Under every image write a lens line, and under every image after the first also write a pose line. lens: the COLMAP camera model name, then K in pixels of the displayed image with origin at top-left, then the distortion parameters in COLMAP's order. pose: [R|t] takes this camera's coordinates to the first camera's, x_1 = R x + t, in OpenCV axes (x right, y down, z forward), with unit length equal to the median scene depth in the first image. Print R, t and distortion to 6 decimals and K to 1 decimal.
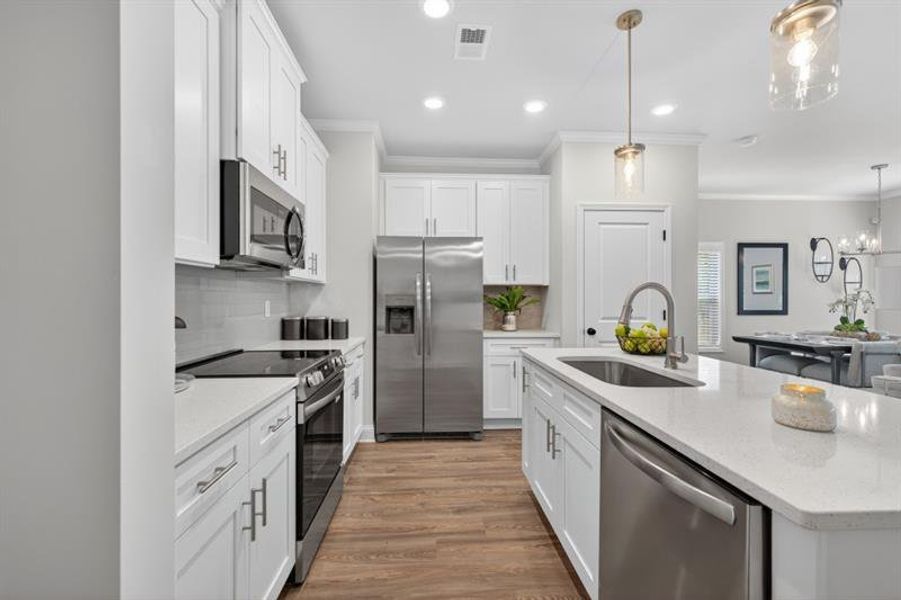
lens RADIAL K [[377.2, 0, 452.0], [0, 377.2, 295.6], [0, 0, 1]] dist [0.004103, 0.000368]
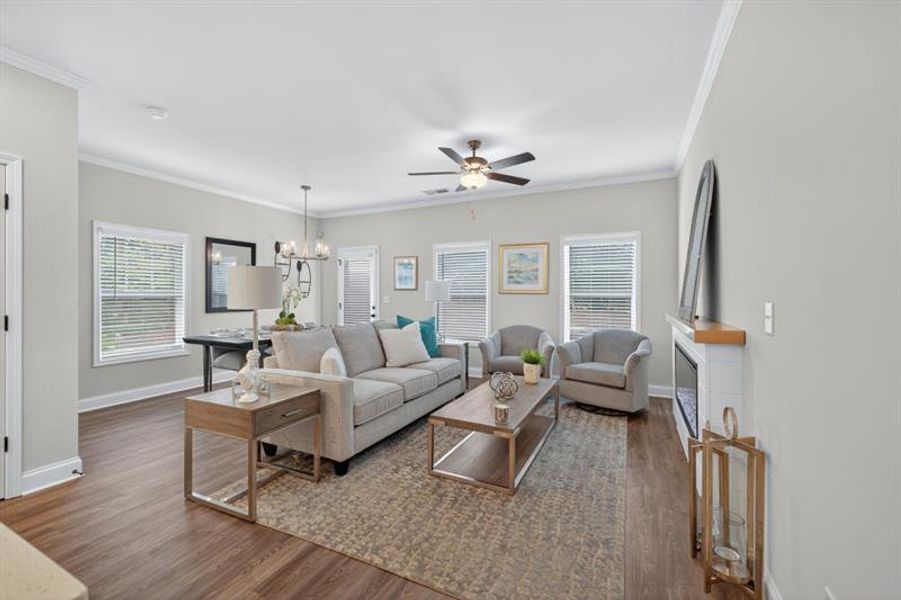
lens RADIAL K [[372.9, 0, 450.5], [0, 372.9, 300.0], [0, 0, 1]] dist [0.002380, 0.000255]
pose [[0.486017, -0.013919, 0.873838, 0.357006], [-0.009909, 0.999721, 0.021435, -0.010746], [-0.873893, -0.019077, 0.485744, 0.006251]]
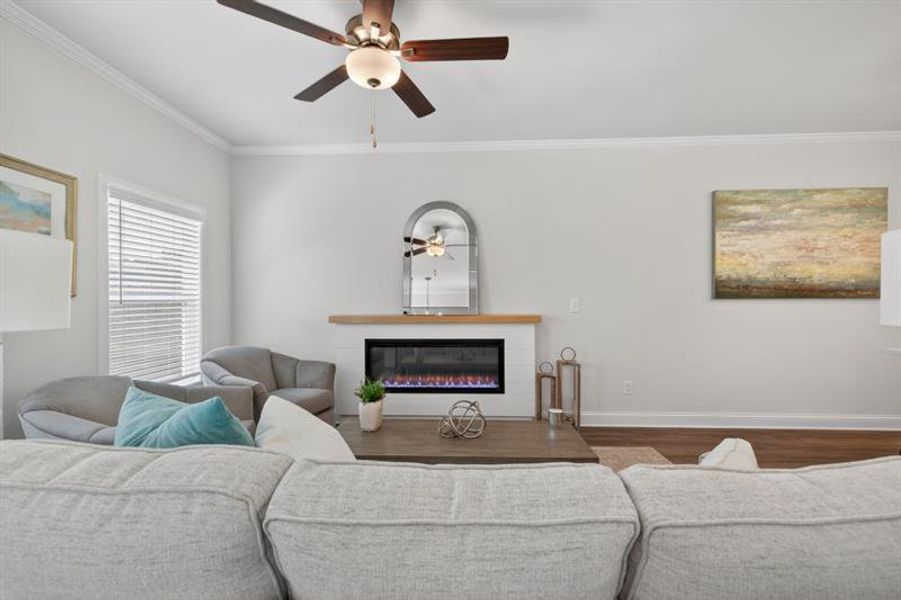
lens RADIAL K [[377.2, 0, 452.0], [0, 377.2, 295.6], [0, 0, 1]] dist [0.004103, 0.000368]
pose [[-0.994782, 0.003043, 0.101980, 1.134169], [0.001921, 0.999937, -0.011099, -0.003032], [-0.102008, -0.010846, -0.994724, 0.947875]]
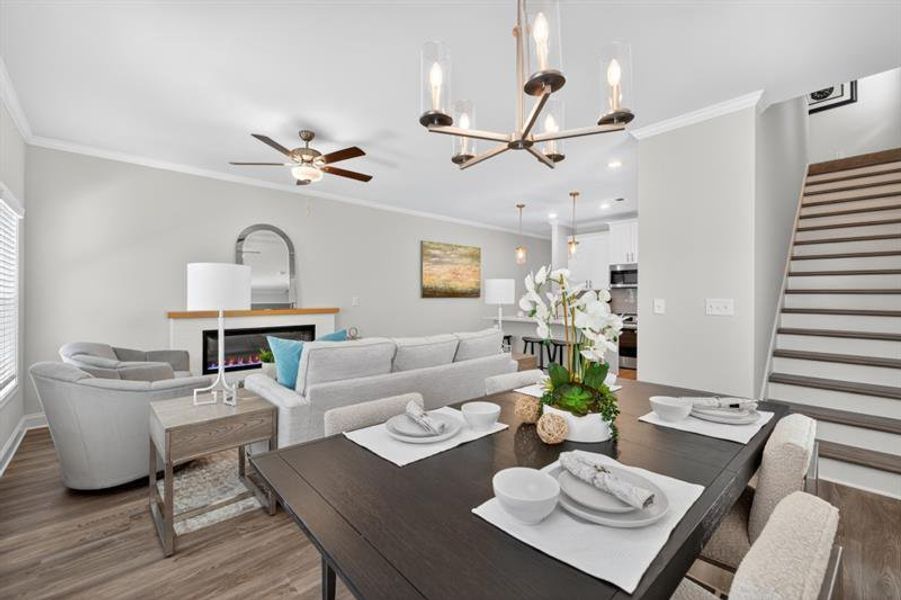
lens RADIAL K [[377.2, 0, 452.0], [0, 377.2, 295.6], [0, 0, 1]] dist [0.004103, 0.000368]
pose [[-0.773128, -0.002261, -0.634246, 1.623334], [0.006422, 0.999914, -0.011393, 0.006942], [0.634217, -0.012882, -0.773048, 1.432719]]
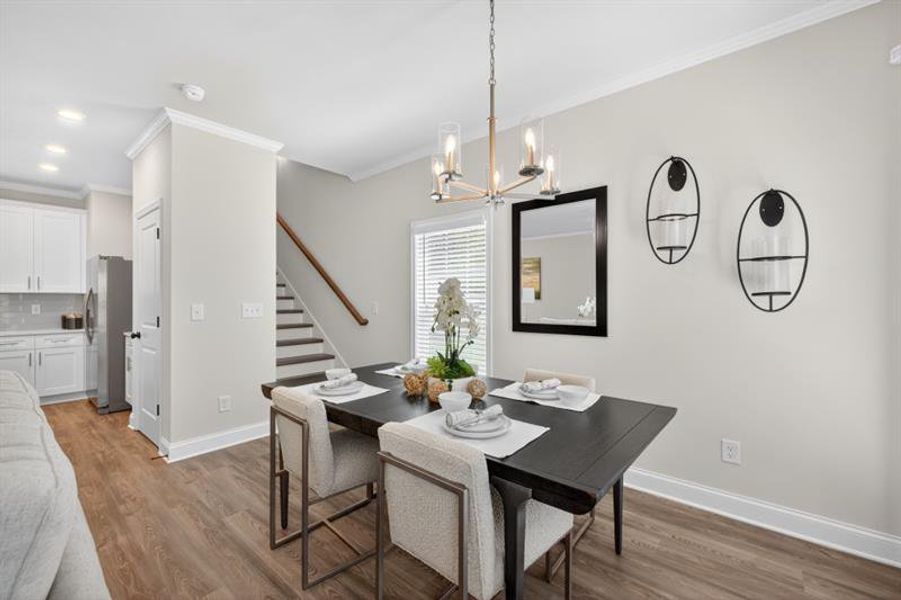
lens RADIAL K [[377.4, 0, 450.5], [0, 377.4, 300.0], [0, 0, 1]] dist [-0.001076, -0.000074]
pose [[0.726390, -0.002857, -0.687277, 1.650863], [0.010845, 0.999915, 0.007306, -0.000992], [0.687197, -0.012761, 0.726359, 0.799324]]
